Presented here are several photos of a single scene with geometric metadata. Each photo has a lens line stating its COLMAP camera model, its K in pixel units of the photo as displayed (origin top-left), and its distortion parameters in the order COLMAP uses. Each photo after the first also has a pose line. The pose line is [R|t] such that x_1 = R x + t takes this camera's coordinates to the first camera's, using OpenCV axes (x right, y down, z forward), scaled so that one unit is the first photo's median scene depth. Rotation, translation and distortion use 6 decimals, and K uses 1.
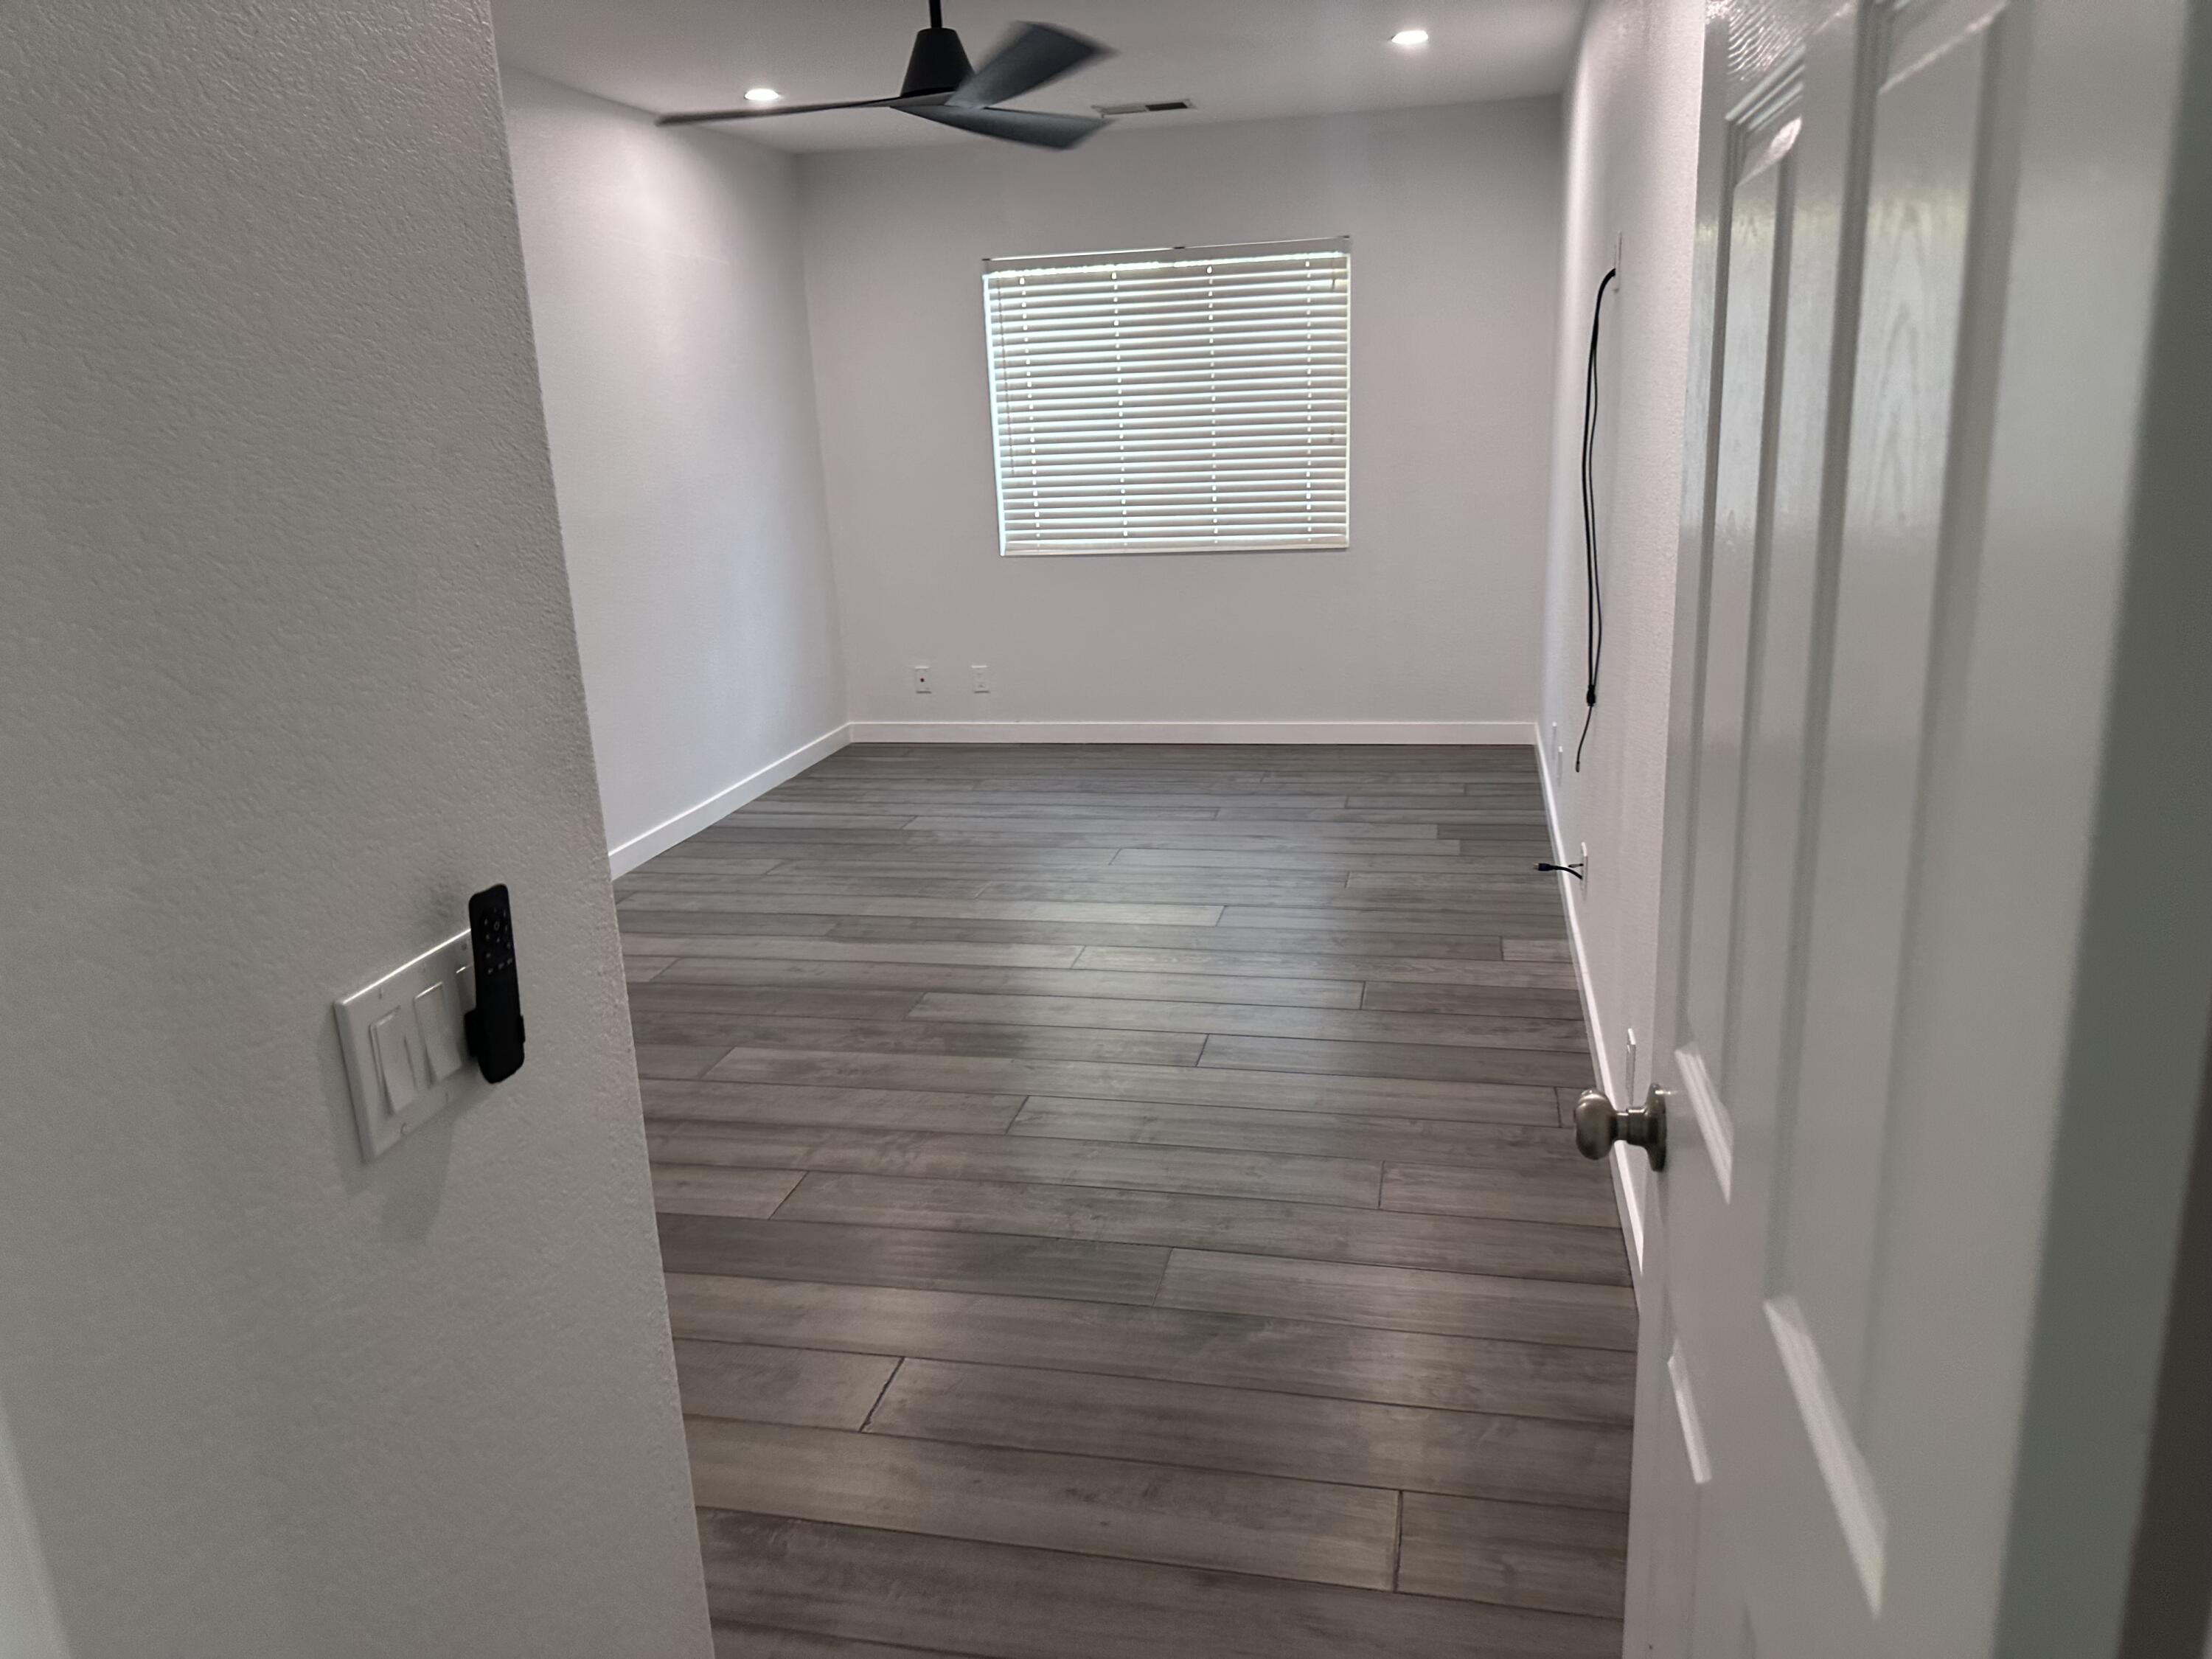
lens RADIAL K [[1509.2, 0, 1106.0], [0, 1509.2, 829.5], [0, 0, 1]] dist [0.186933, -0.391928]
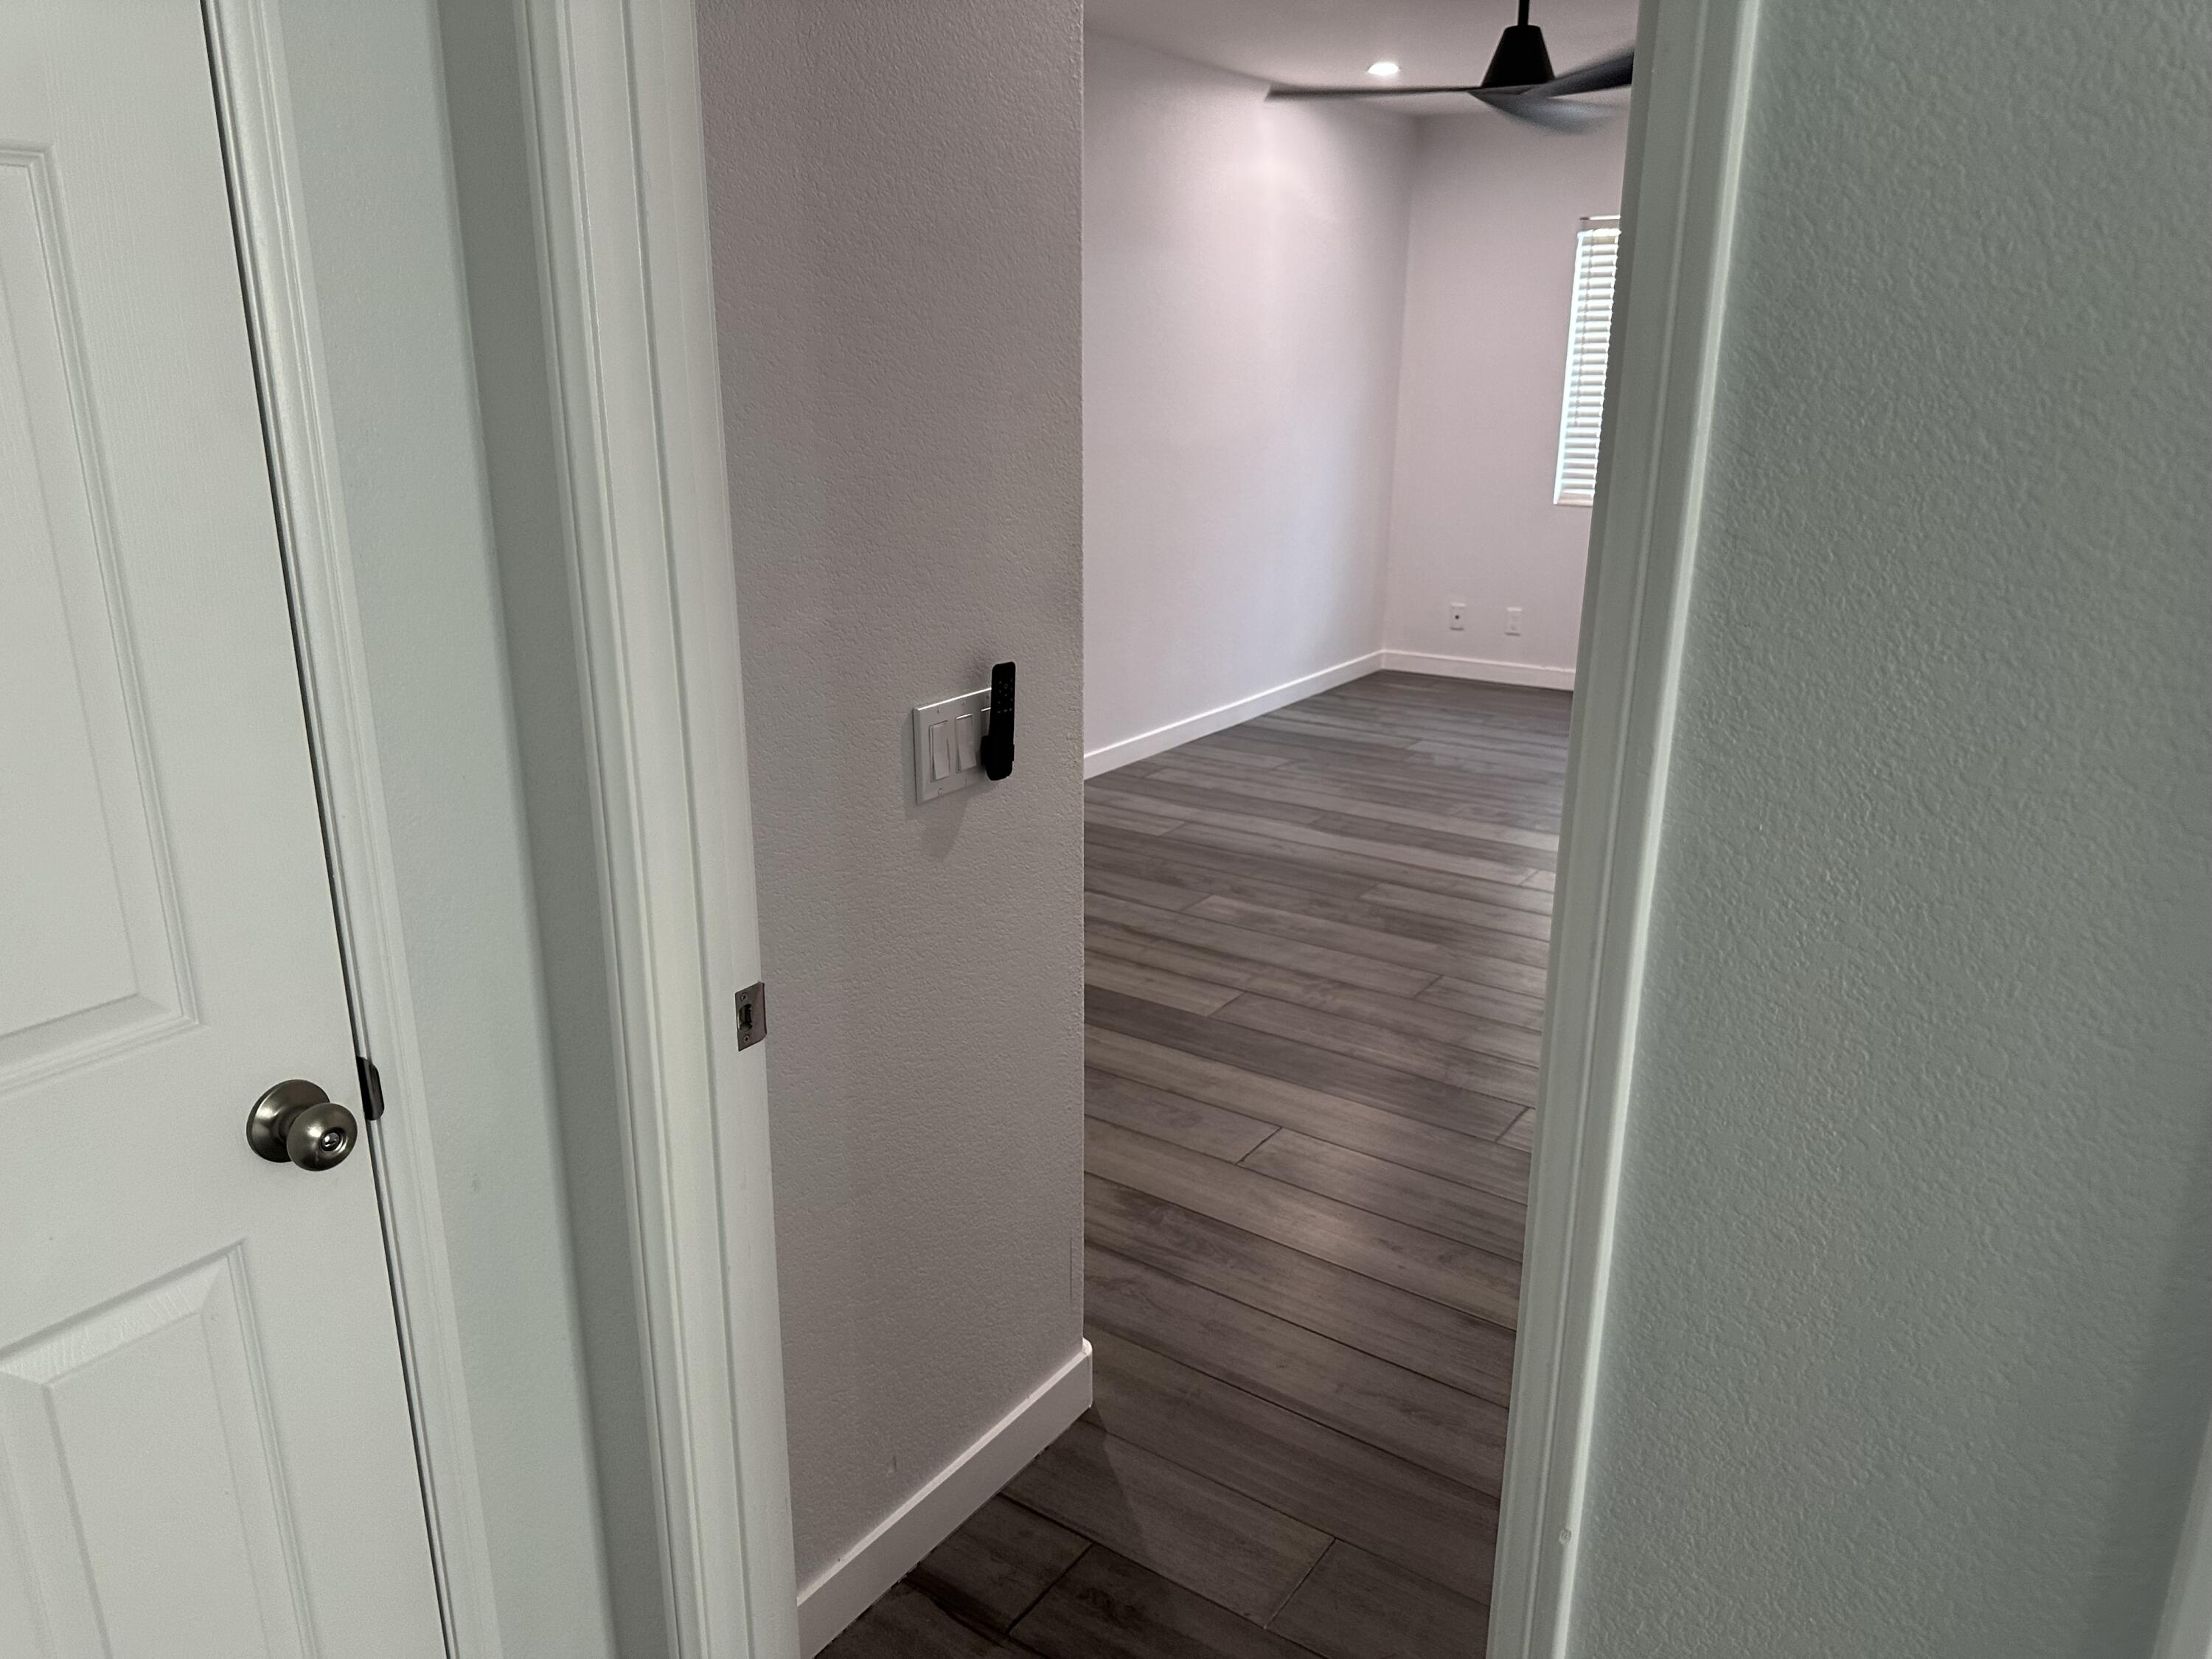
lens RADIAL K [[1509.2, 0, 1106.0], [0, 1509.2, 829.5], [0, 0, 1]] dist [0.186933, -0.391928]
pose [[0.923088, 0.158007, -0.350631, 0.085489], [-0.144786, 0.987405, 0.063788, 0.026353], [0.356294, -0.008116, 0.934339, -0.140187]]
